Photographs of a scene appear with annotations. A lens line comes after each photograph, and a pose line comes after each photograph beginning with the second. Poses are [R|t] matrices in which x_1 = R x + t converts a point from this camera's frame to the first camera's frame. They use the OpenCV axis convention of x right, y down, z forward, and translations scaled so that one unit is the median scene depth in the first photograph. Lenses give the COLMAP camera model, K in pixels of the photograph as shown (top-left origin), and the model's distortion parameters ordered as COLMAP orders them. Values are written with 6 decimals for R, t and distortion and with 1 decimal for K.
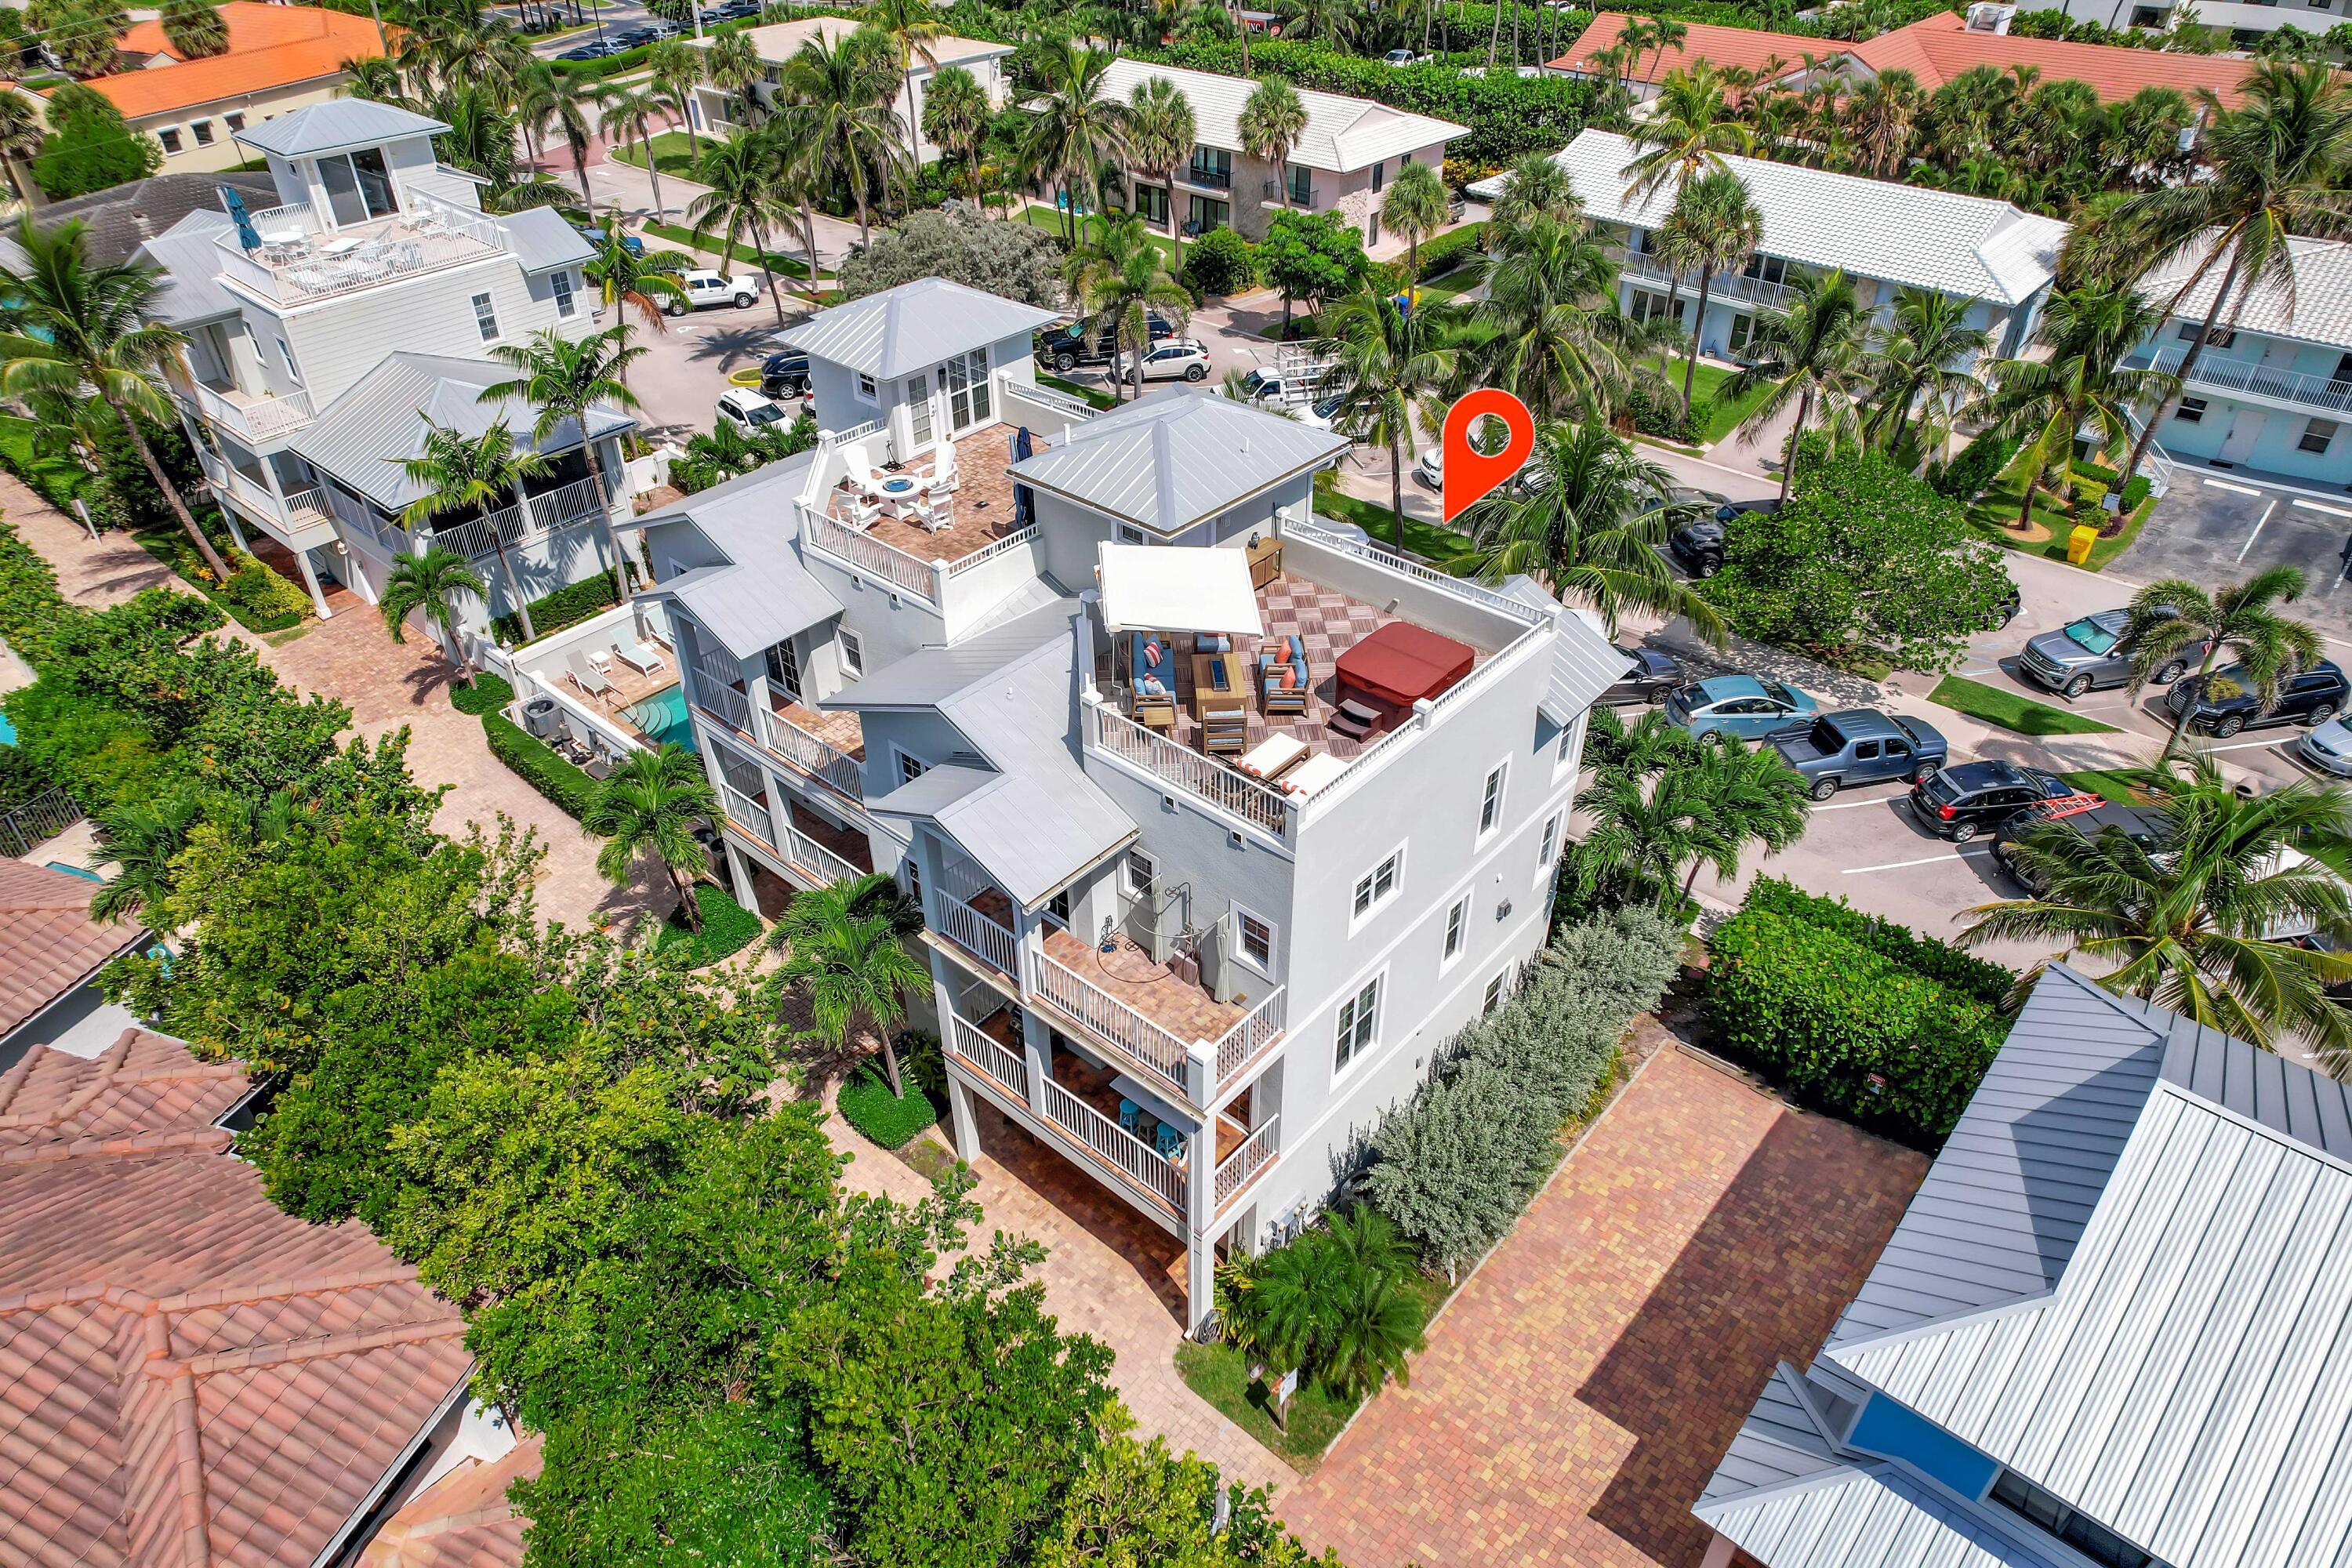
lens RADIAL K [[1508.0, 0, 1176.0], [0, 1508.0, 784.0], [0, 0, 1]] dist [-0.081907, 0.077192]
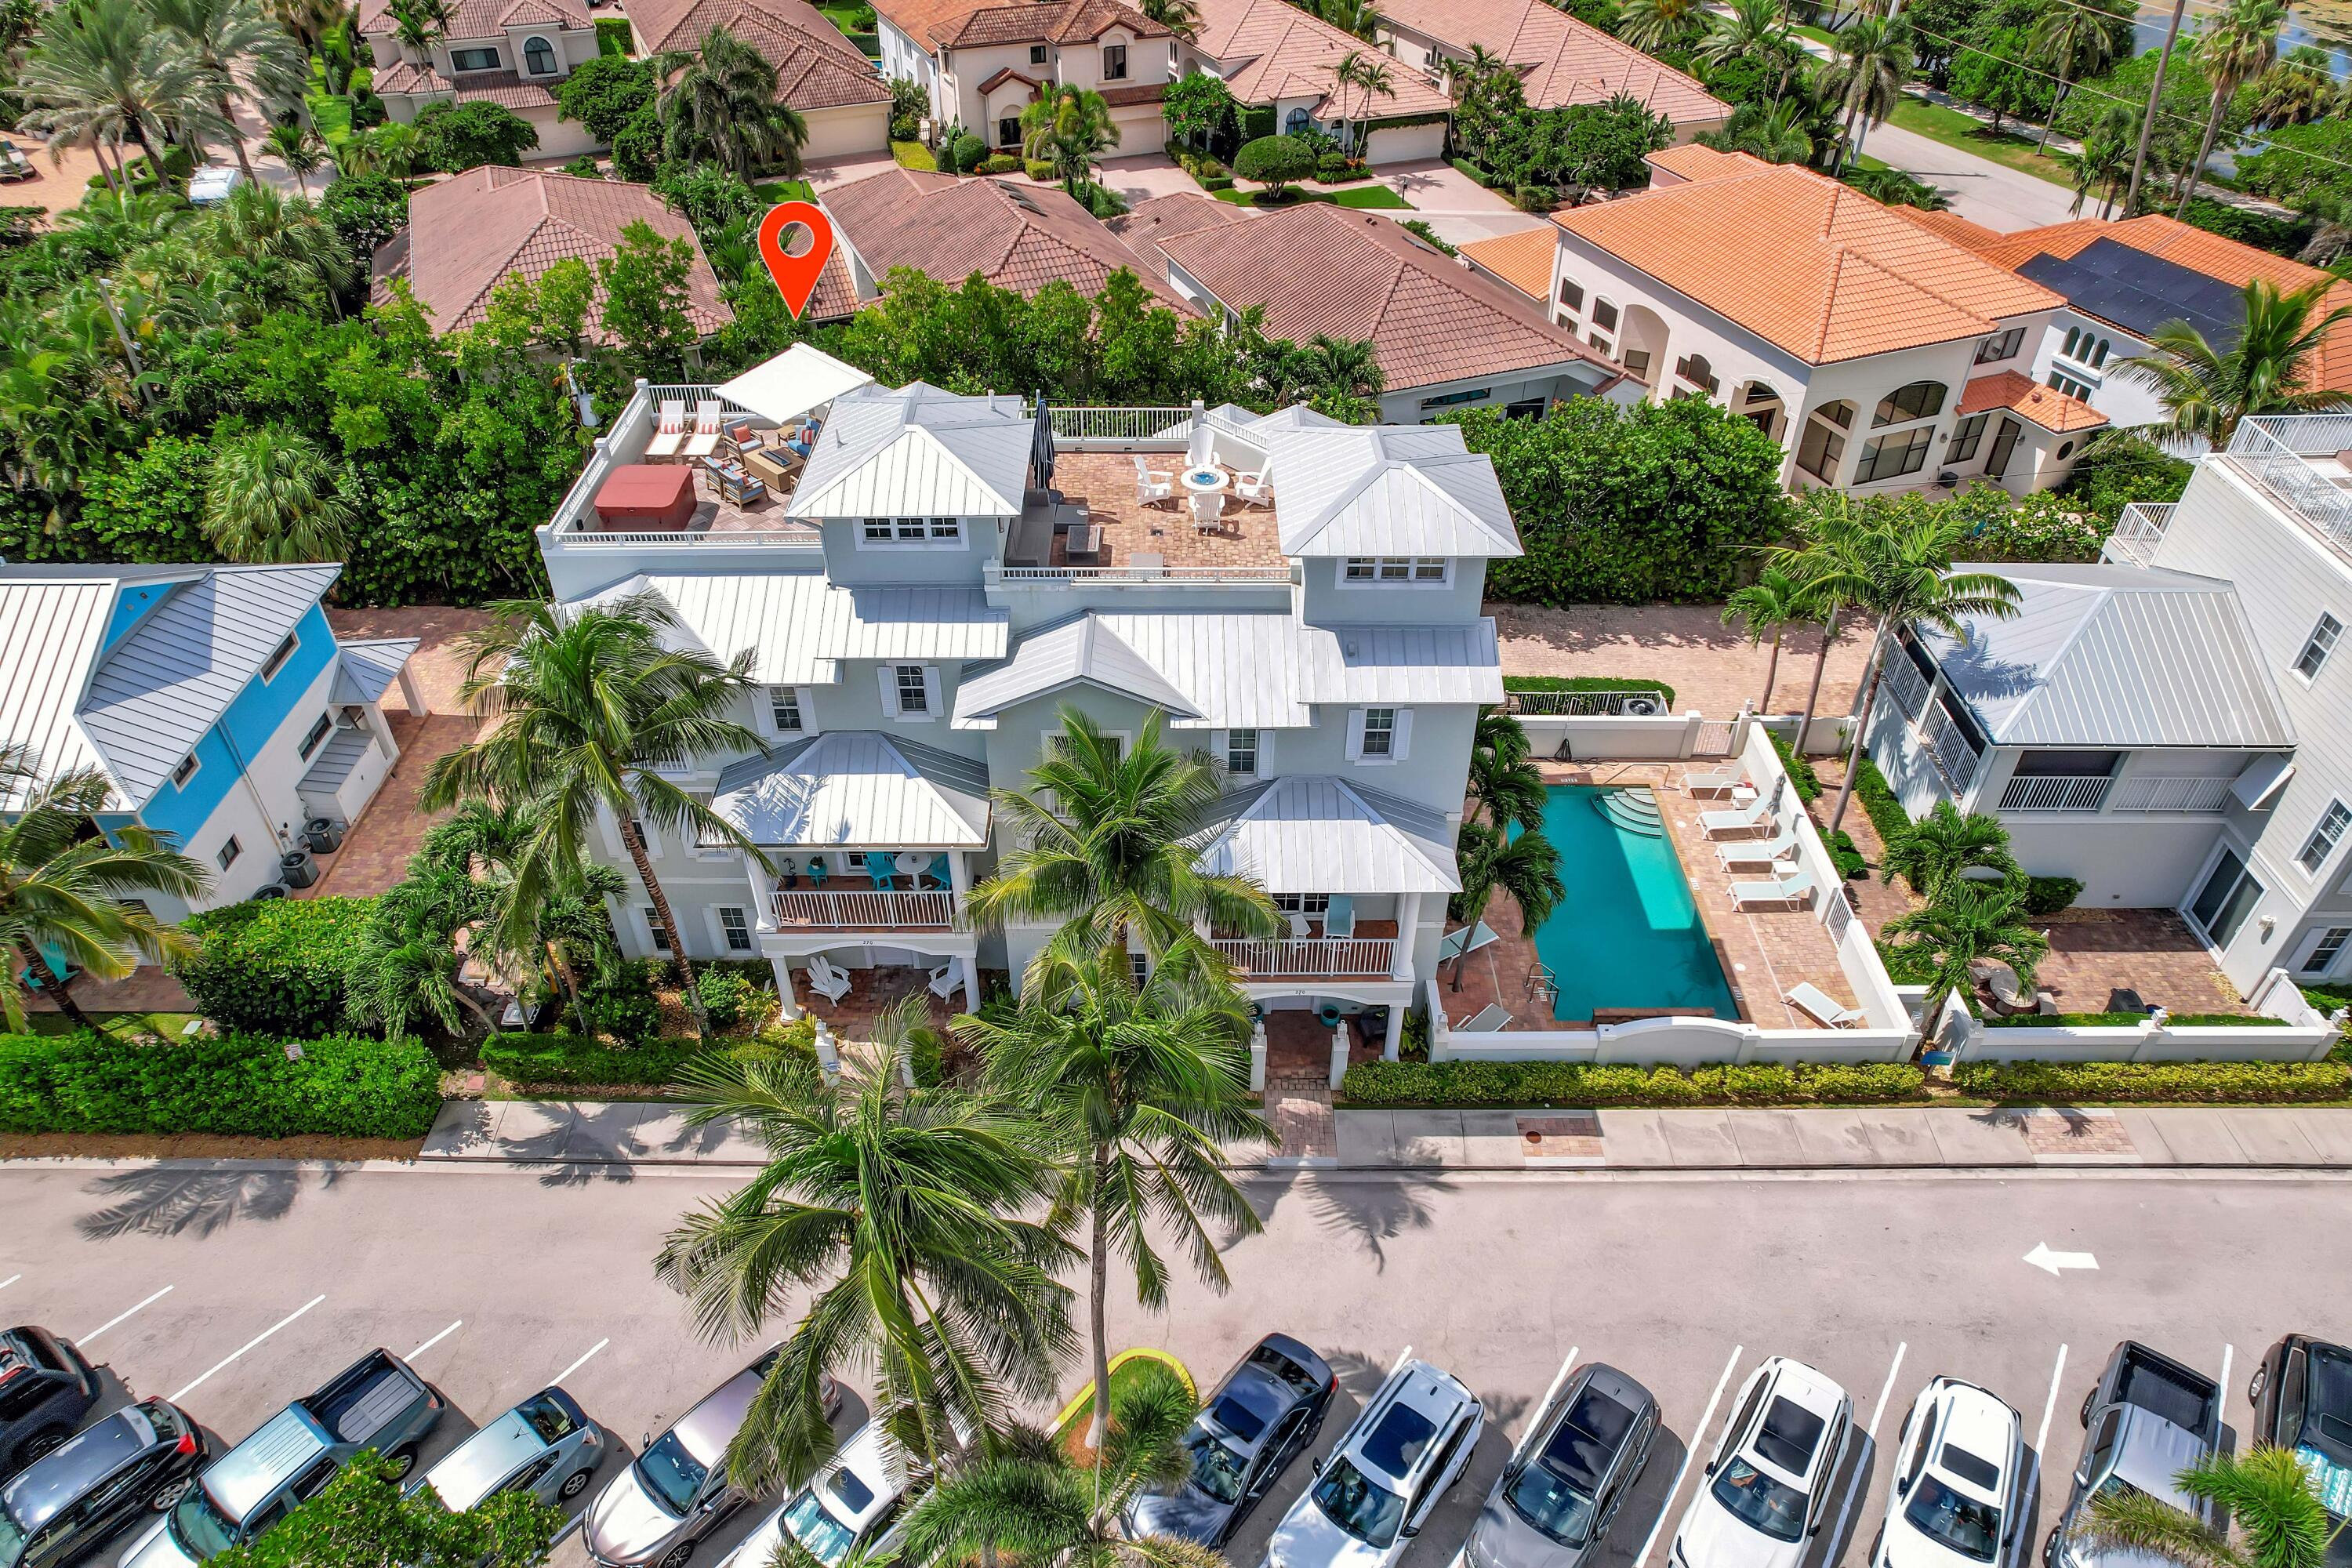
lens RADIAL K [[1514.2, 0, 1174.5], [0, 1514.2, 769.2], [0, 0, 1]] dist [-0.078145, 0.072890]
pose [[-0.746110, 0.421213, -0.515654, 0.421508], [-0.386739, 0.356263, 0.850594, -0.930810], [0.541989, 0.834060, -0.102912, 1.149417]]
